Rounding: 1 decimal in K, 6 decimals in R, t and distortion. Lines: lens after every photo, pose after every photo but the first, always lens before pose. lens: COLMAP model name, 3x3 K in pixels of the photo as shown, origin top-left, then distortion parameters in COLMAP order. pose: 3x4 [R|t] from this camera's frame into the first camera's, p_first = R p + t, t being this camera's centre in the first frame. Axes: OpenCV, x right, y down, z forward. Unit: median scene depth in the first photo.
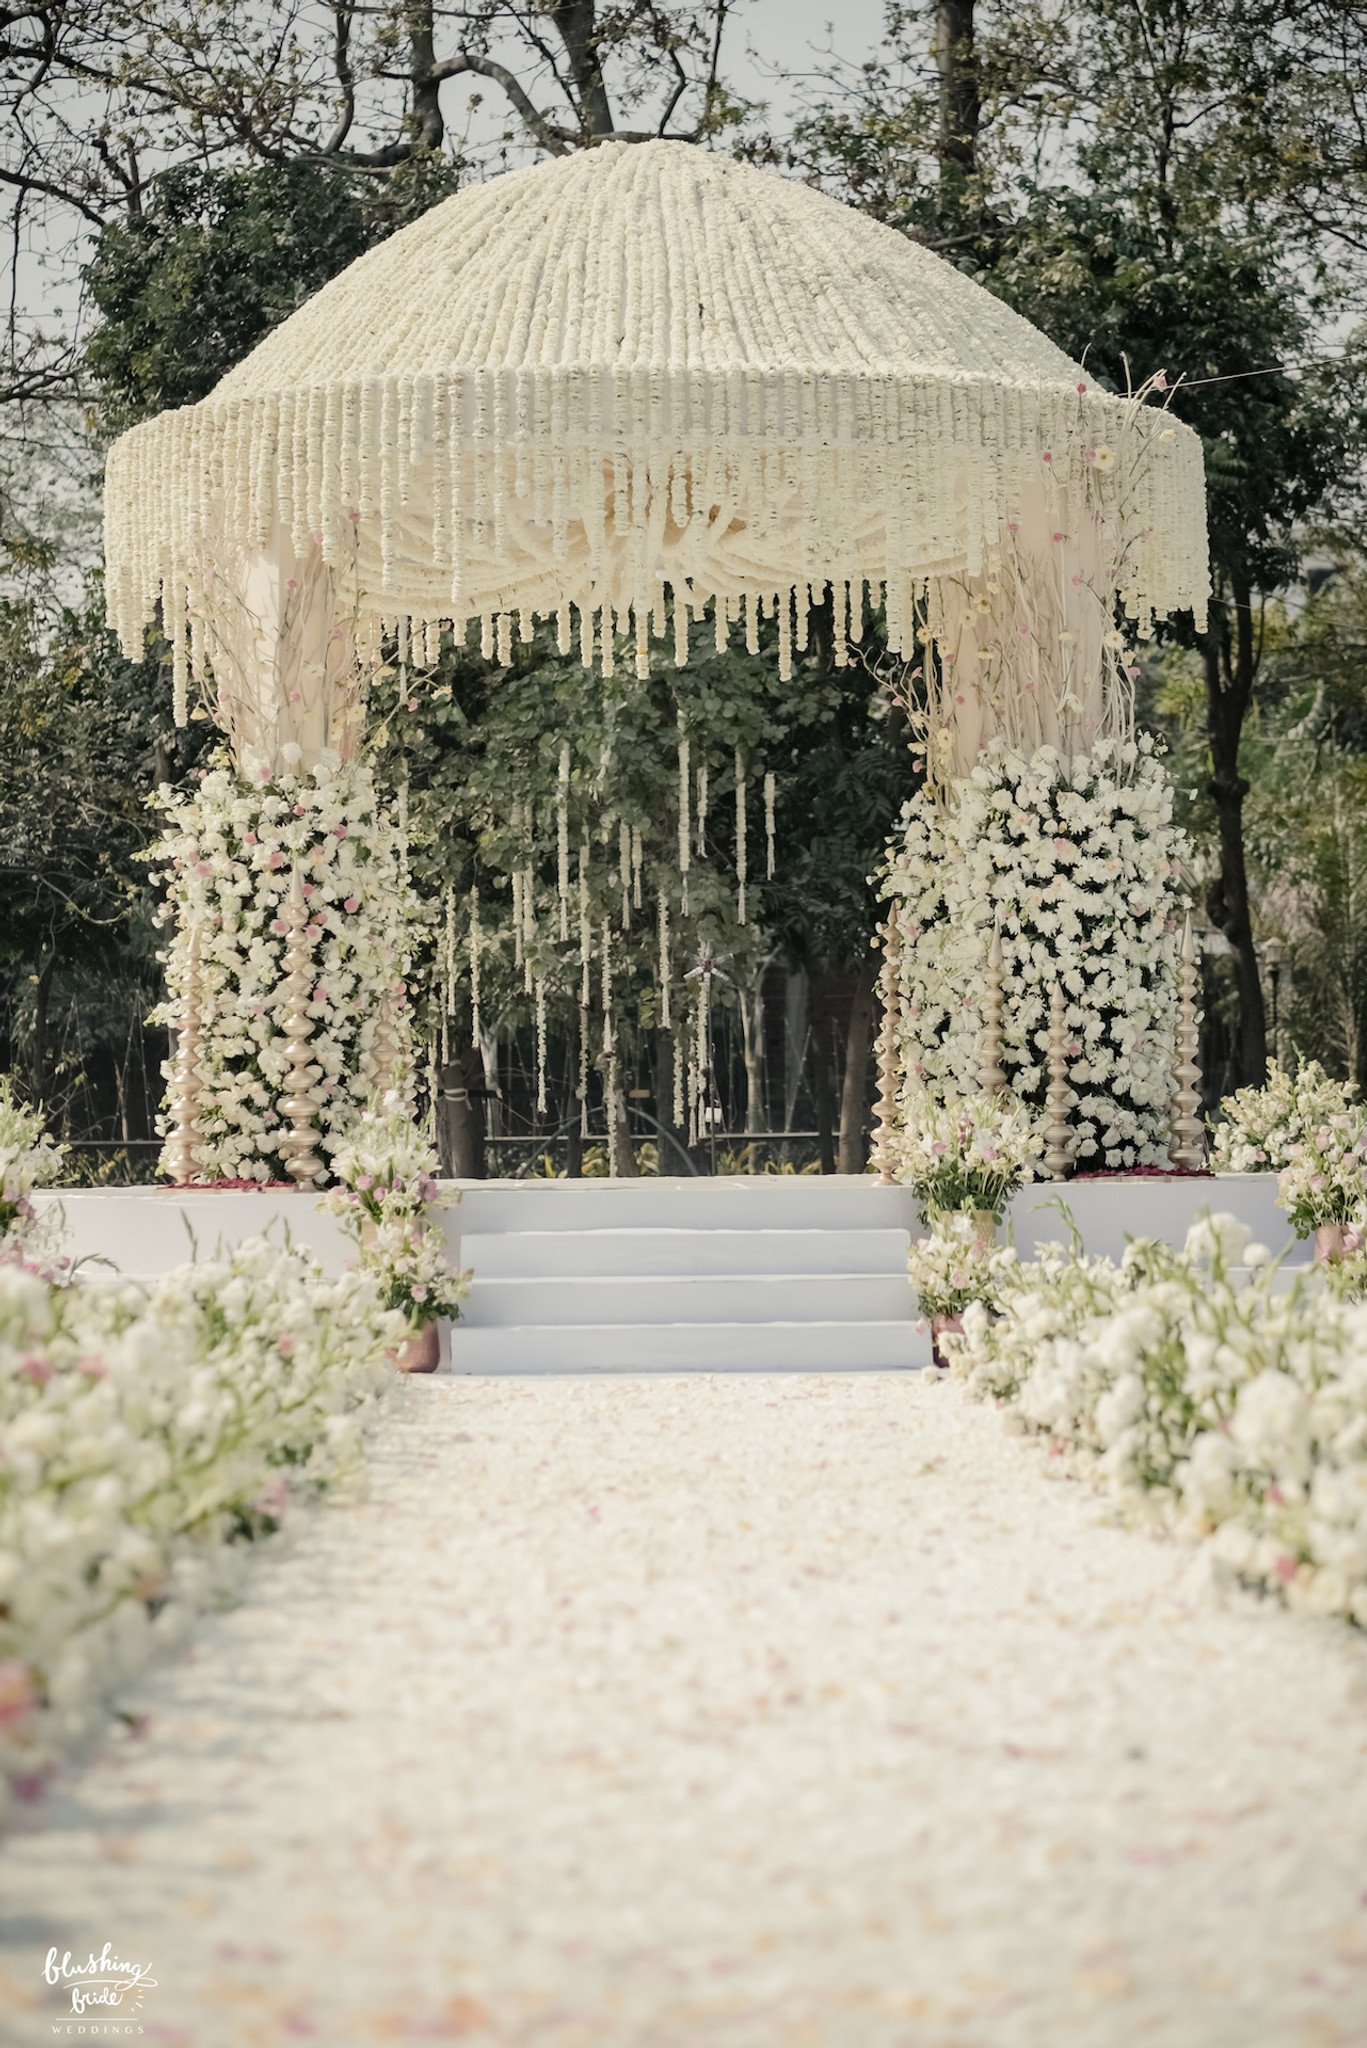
lens RADIAL K [[5468.4, 0, 683.5], [0, 5468.4, 1024.0], [0, 0, 1]] dist [0.100438, 0.514070]
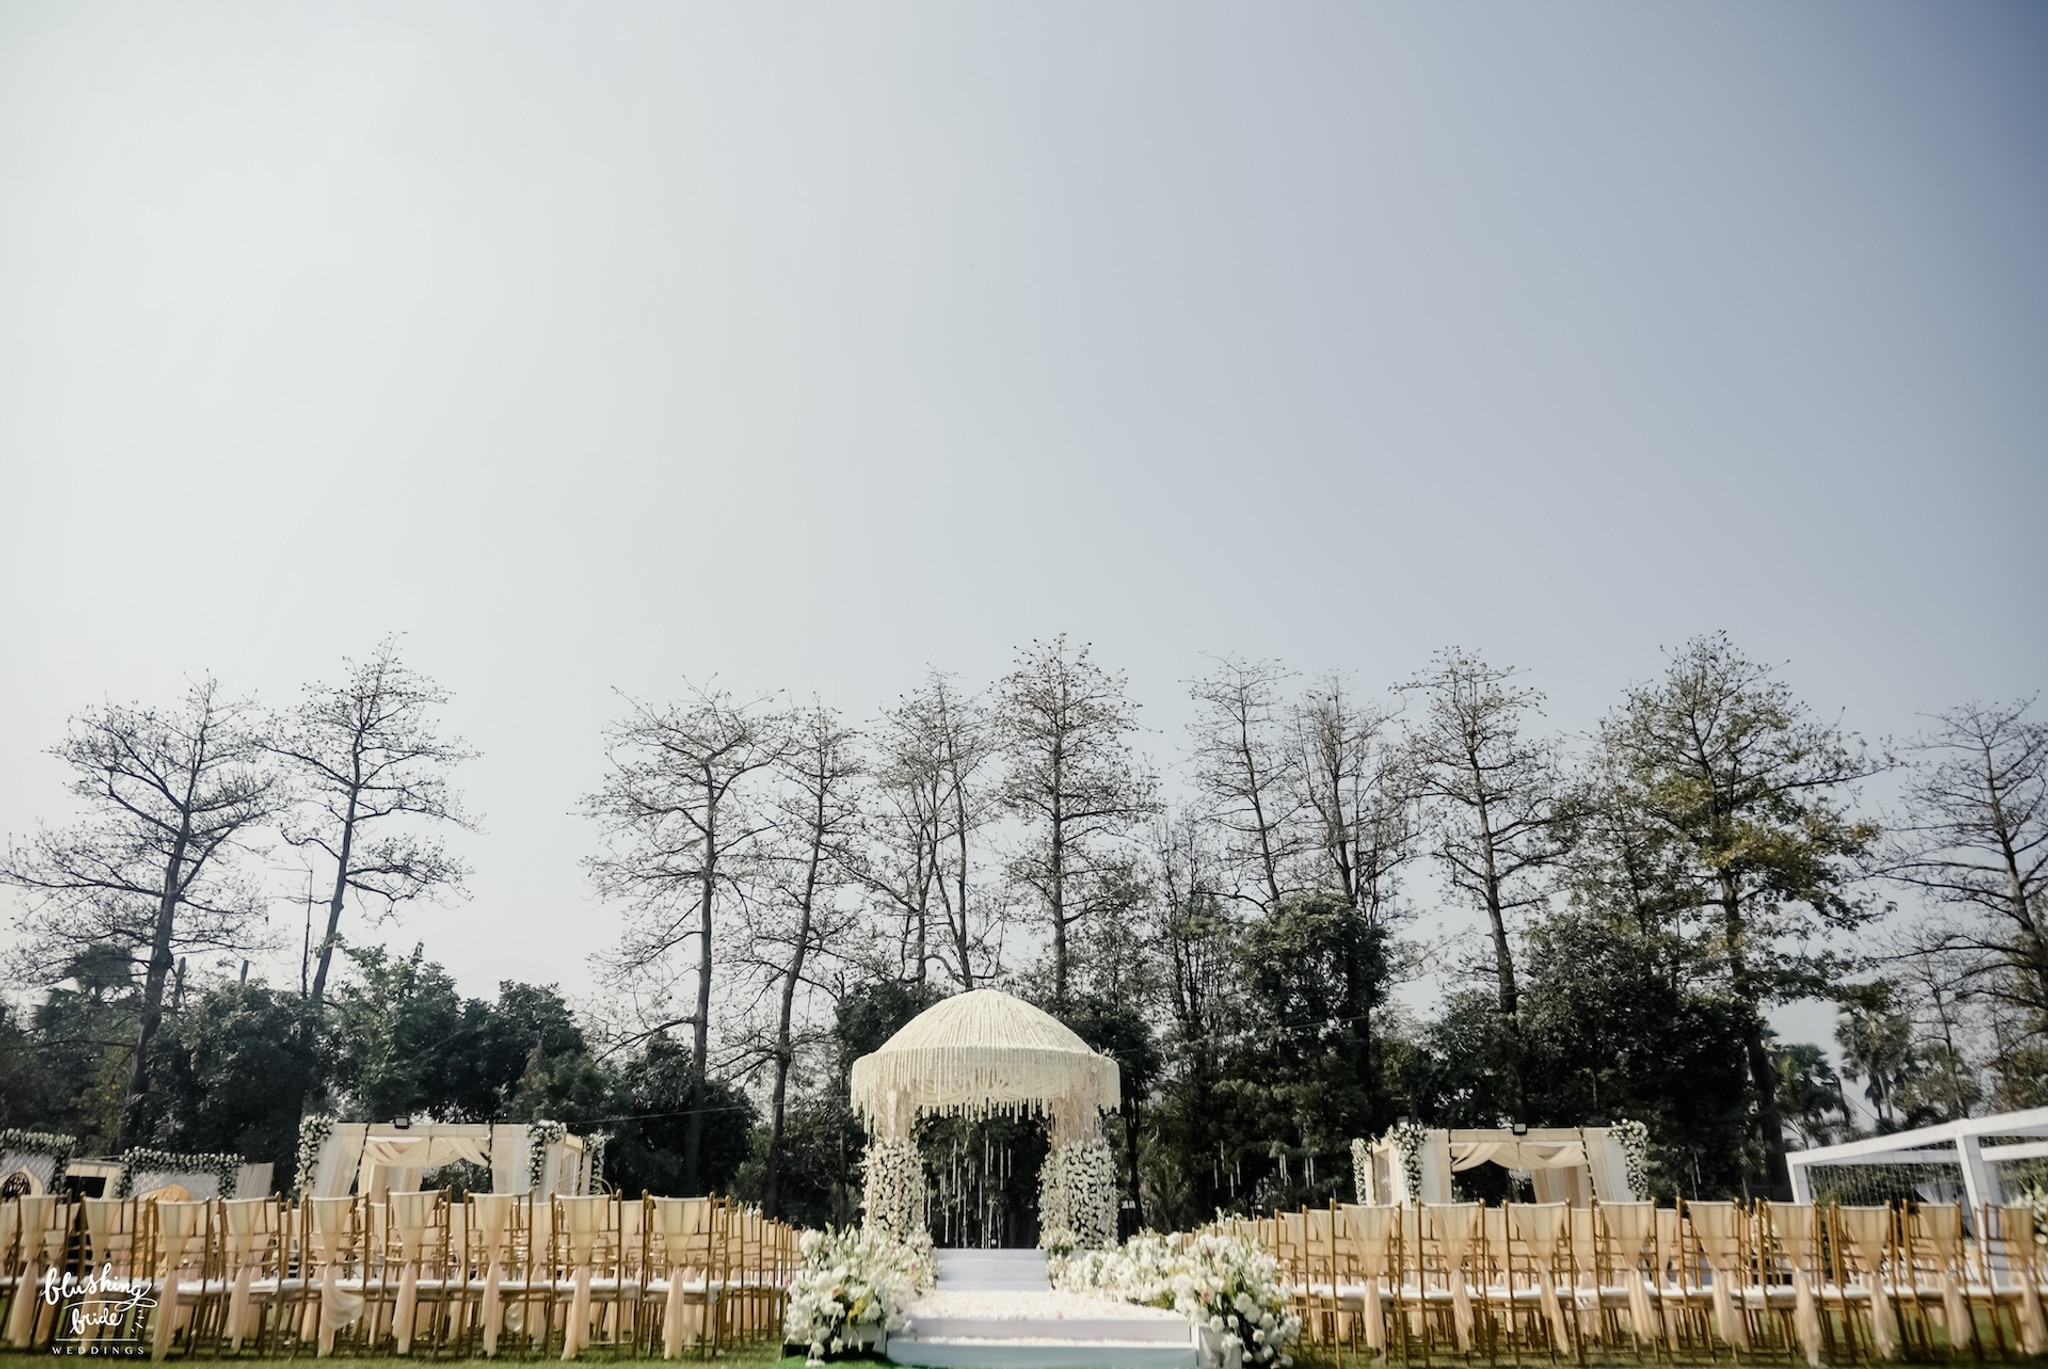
lens RADIAL K [[1661.8, 0, 1024.6], [0, 1661.8, 633.4], [0, 0, 1]] dist [-0.045595, 0.039667]
pose [[0.999421, 0.024950, 0.023136, -0.014357], [-0.015480, 0.938909, -0.343816, 0.020168], [-0.030301, 0.343259, 0.938752, -0.304981]]
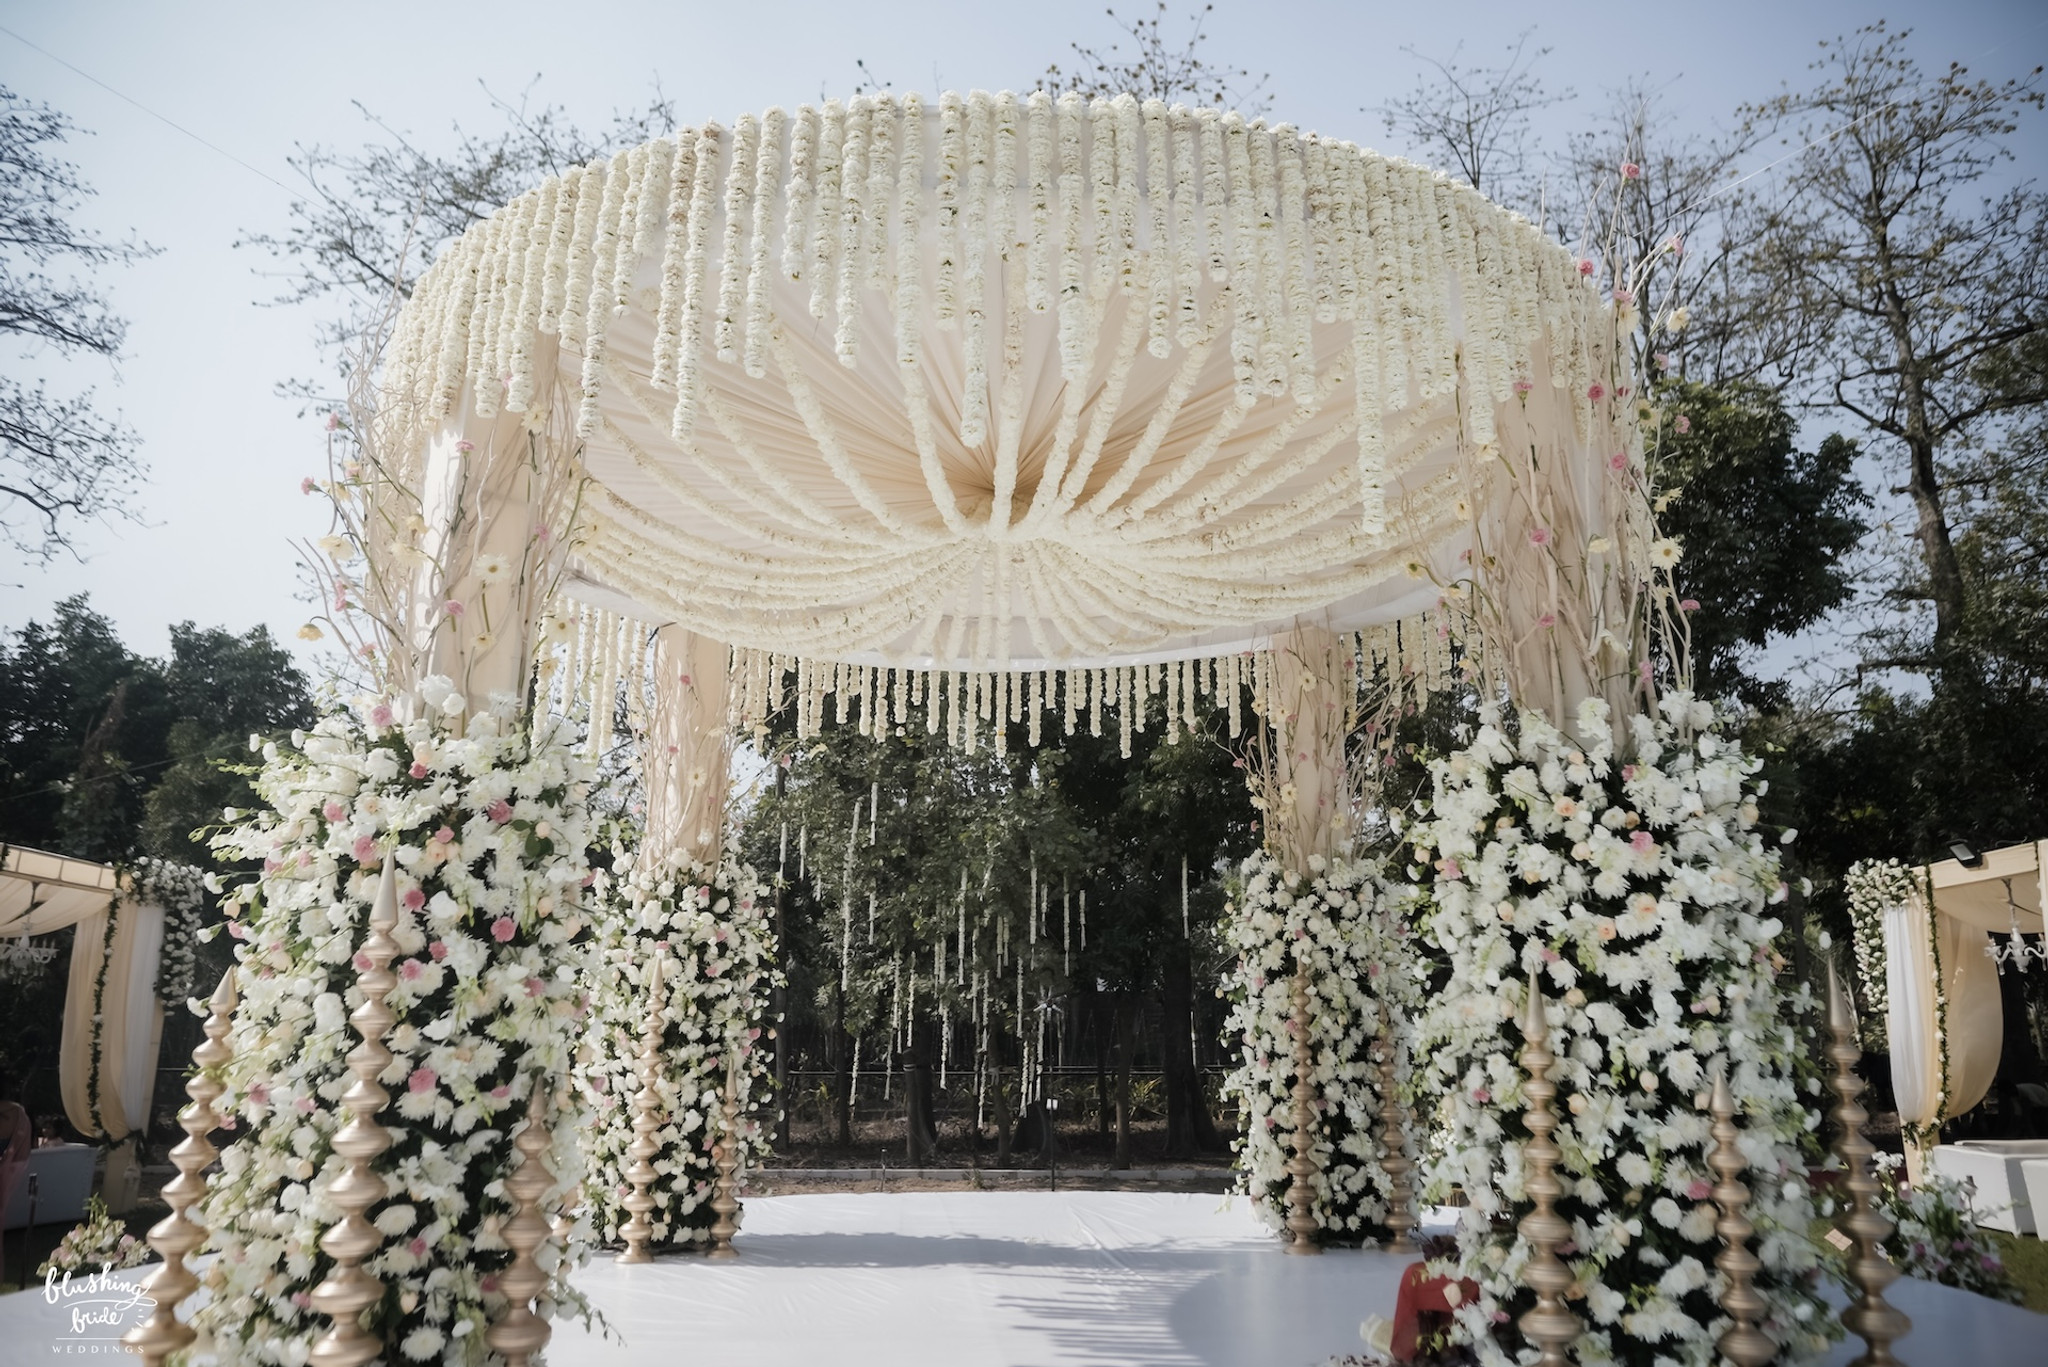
lens RADIAL K [[1512.8, 0, 1003.5], [0, 1512.8, 666.5], [0, 0, 1]] dist [-0.054275, 0.043648]
pose [[0.999766, 0.009124, -0.019613, -0.001153], [-0.013216, 0.975439, -0.219873, -0.013877], [0.017125, 0.220080, 0.975331, 0.824491]]
